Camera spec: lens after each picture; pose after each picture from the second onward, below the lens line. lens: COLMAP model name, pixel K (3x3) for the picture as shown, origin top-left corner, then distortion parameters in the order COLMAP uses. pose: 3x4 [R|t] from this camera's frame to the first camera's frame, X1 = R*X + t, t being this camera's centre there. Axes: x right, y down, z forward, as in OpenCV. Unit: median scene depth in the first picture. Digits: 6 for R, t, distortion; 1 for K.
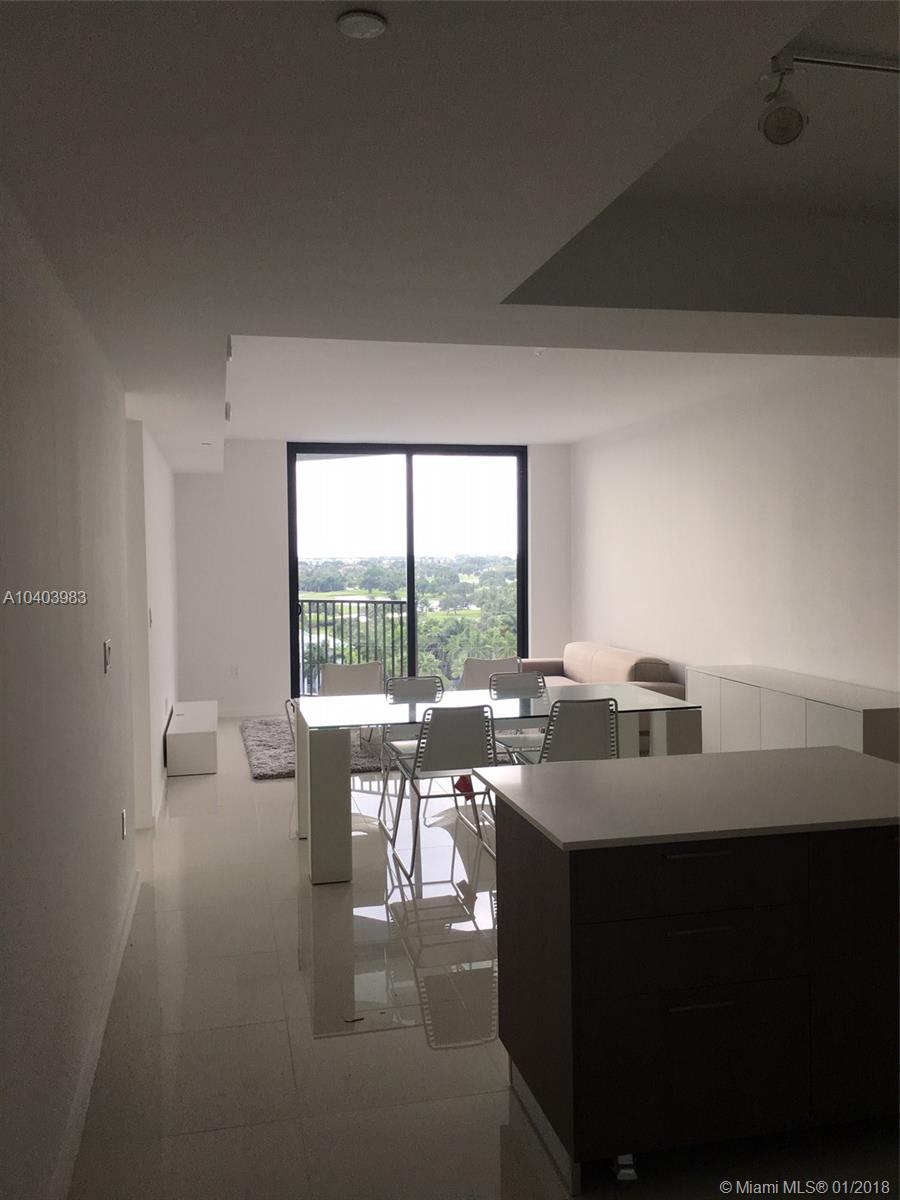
lens RADIAL K [[1017.0, 0, 450.0], [0, 1017.0, 600.0], [0, 0, 1]] dist [0.044496, -0.014689]
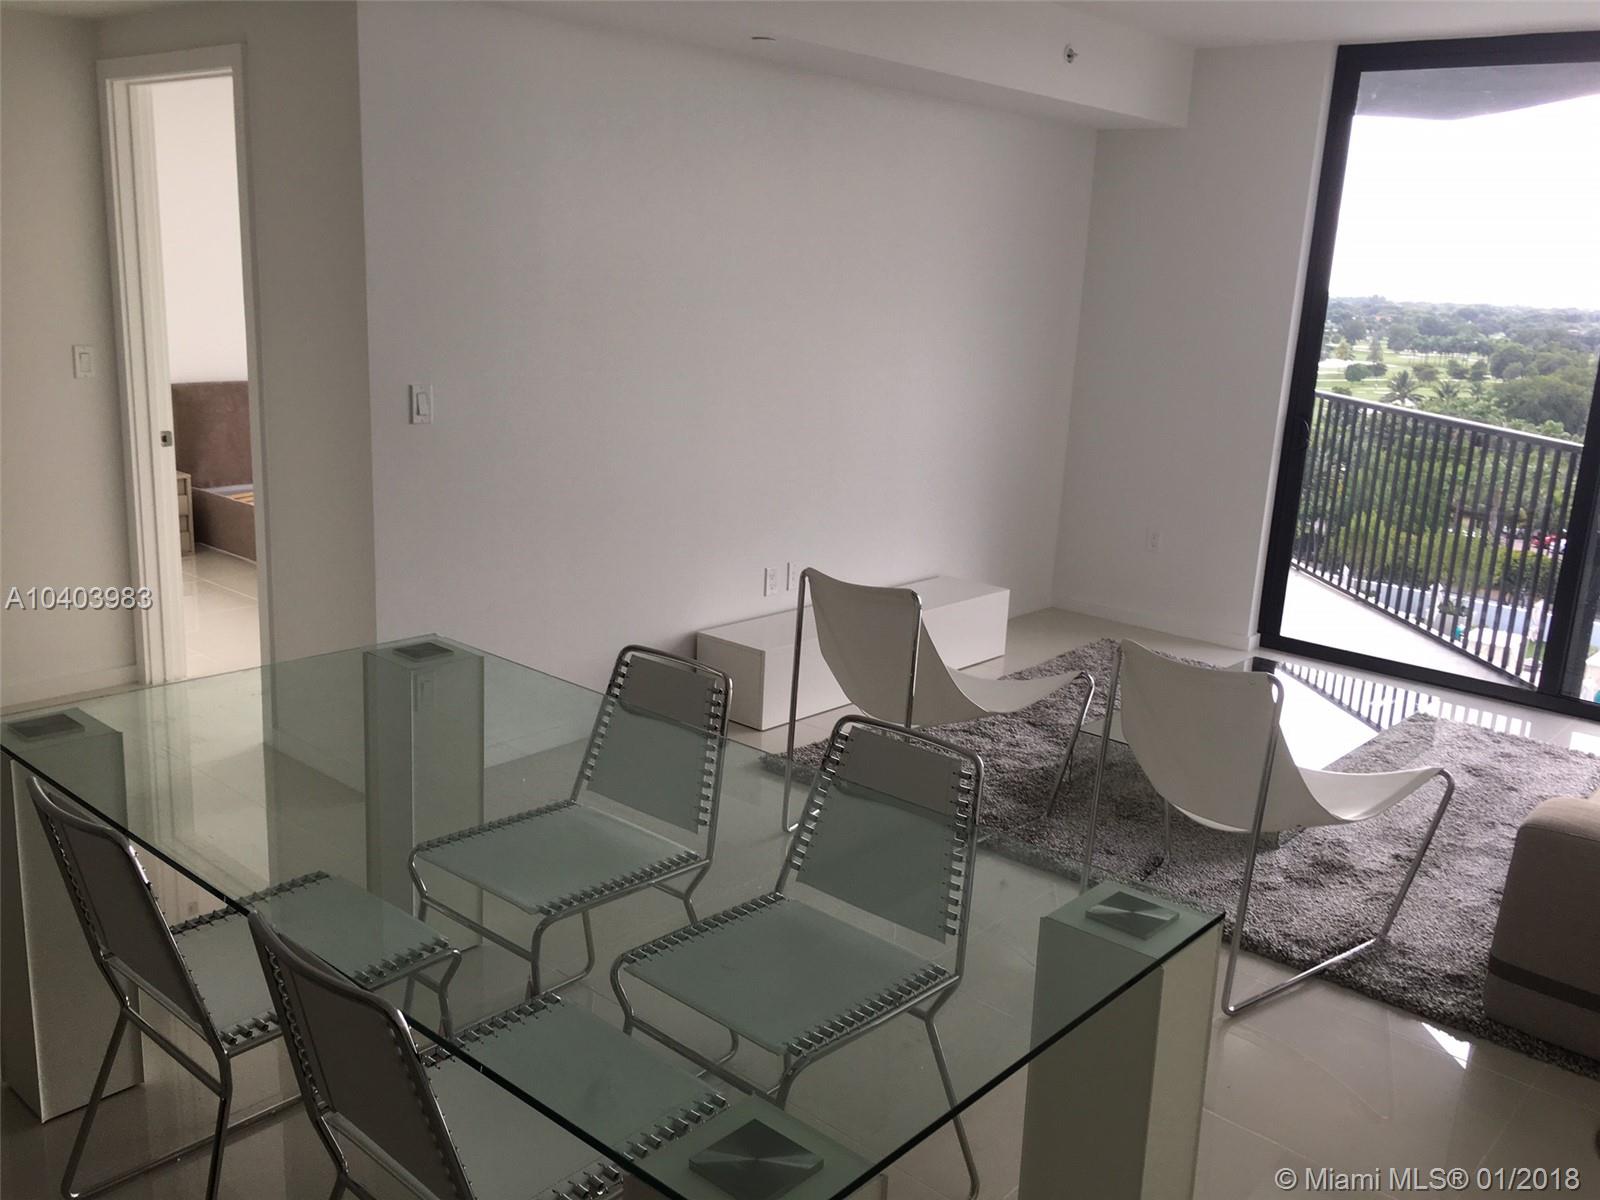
lens RADIAL K [[1358.5, 0, 800.0], [0, 1358.5, 600.0], [0, 0, 1]] dist [0.063988, -0.073103]
pose [[0.588193, 0.236017, -0.773515, 0.205625], [-0.095363, 0.970036, 0.223465, -0.033586], [0.803079, -0.057676, 0.593075, 0.434066]]
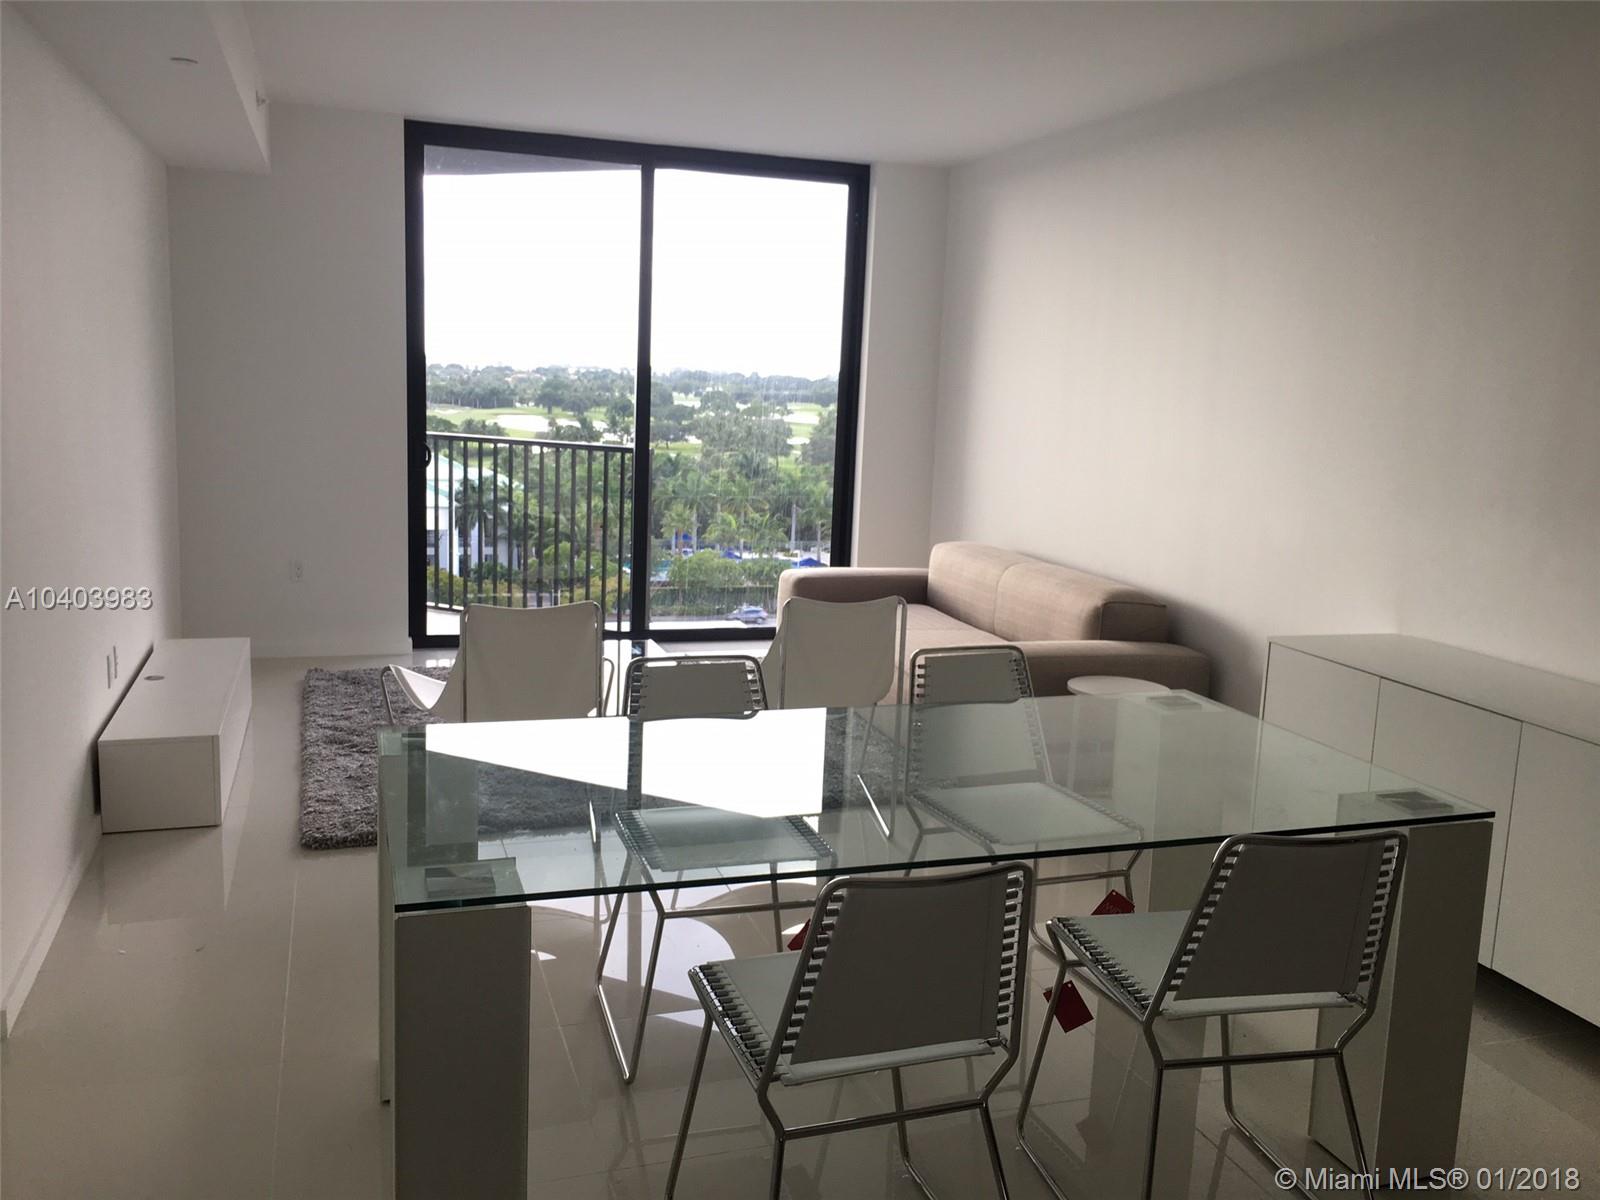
lens RADIAL K [[1358.5, 0, 800.0], [0, 1358.5, 600.0], [0, 0, 1]] dist [0.063988, -0.073103]
pose [[0.993753, 0.032827, 0.106667, -0.029437], [-0.045721, 0.991626, 0.120782, -0.010374], [-0.101809, -0.124904, 0.986932, 0.272384]]
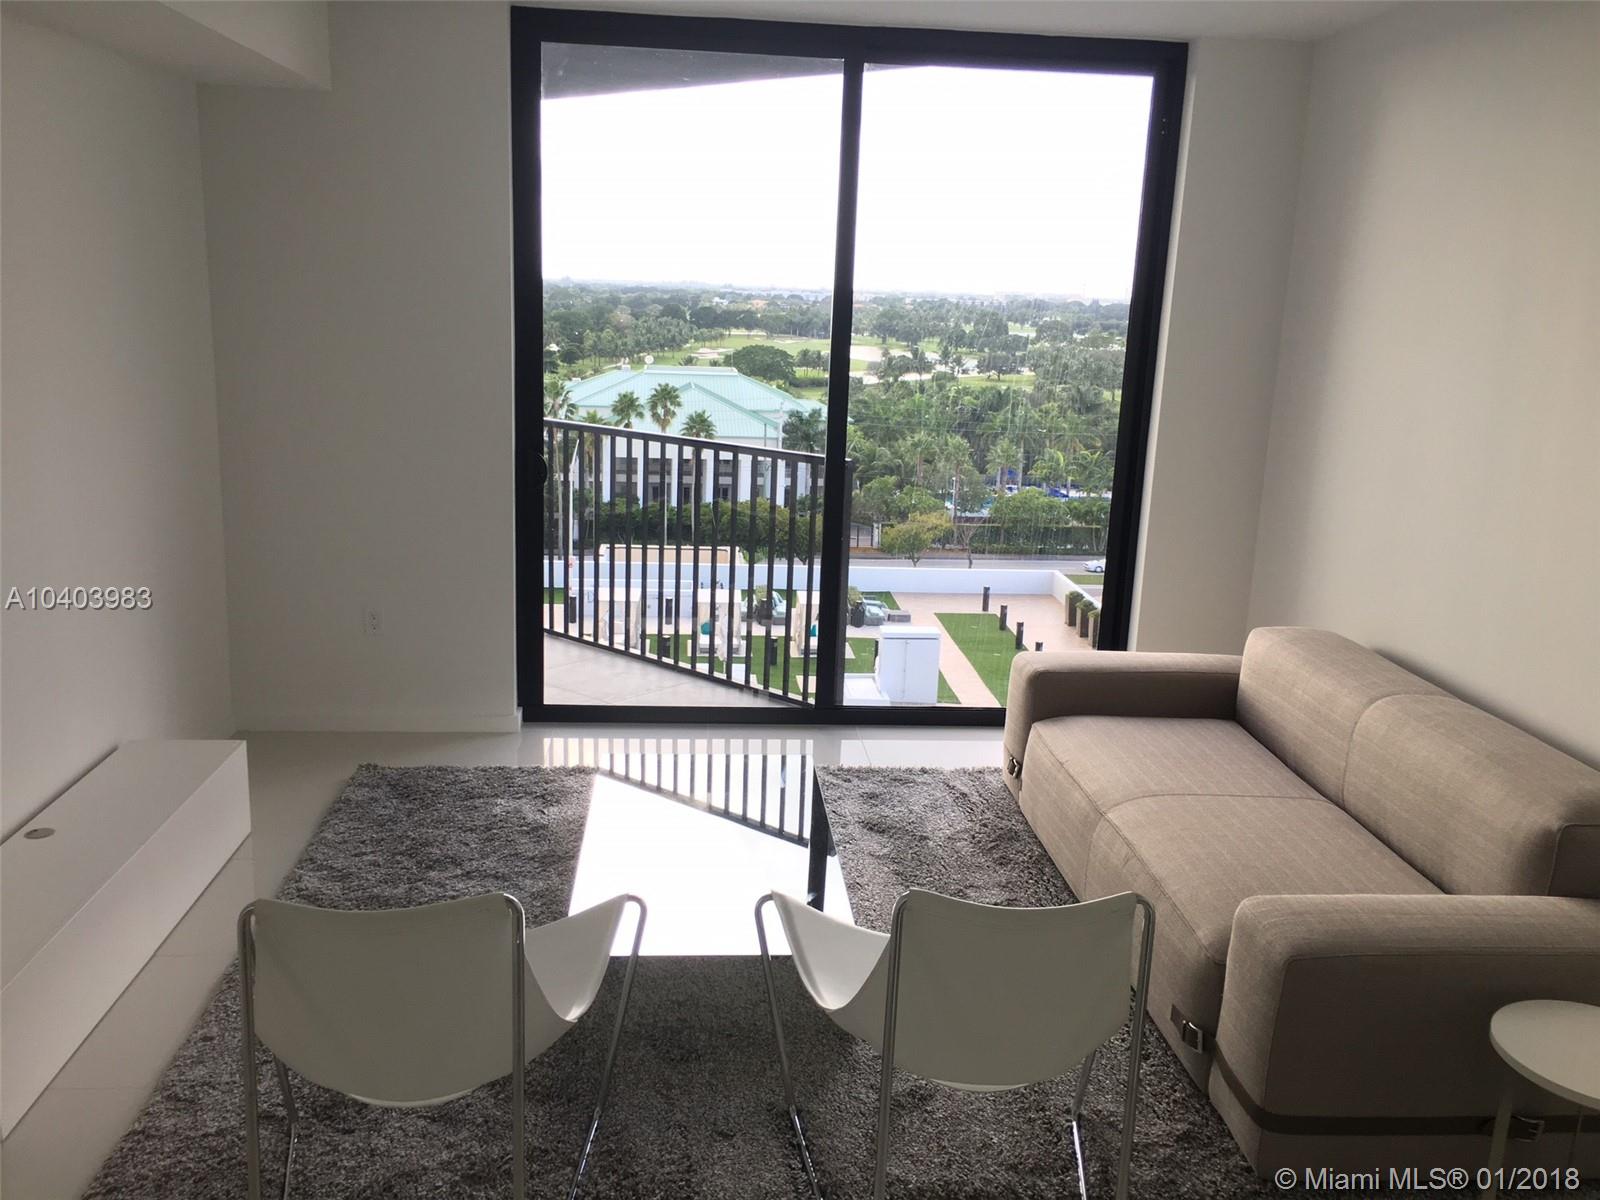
lens RADIAL K [[1356.0, 0, 785.5], [0, 1356.0, 606.5], [0, 0, 1]] dist [0.044496, -0.014689]
pose [[0.987447, 0.079992, -0.136199, 0.018127], [-0.053648, 0.980868, 0.187133, -0.041135], [0.148563, -0.177477, 0.972847, 0.484217]]
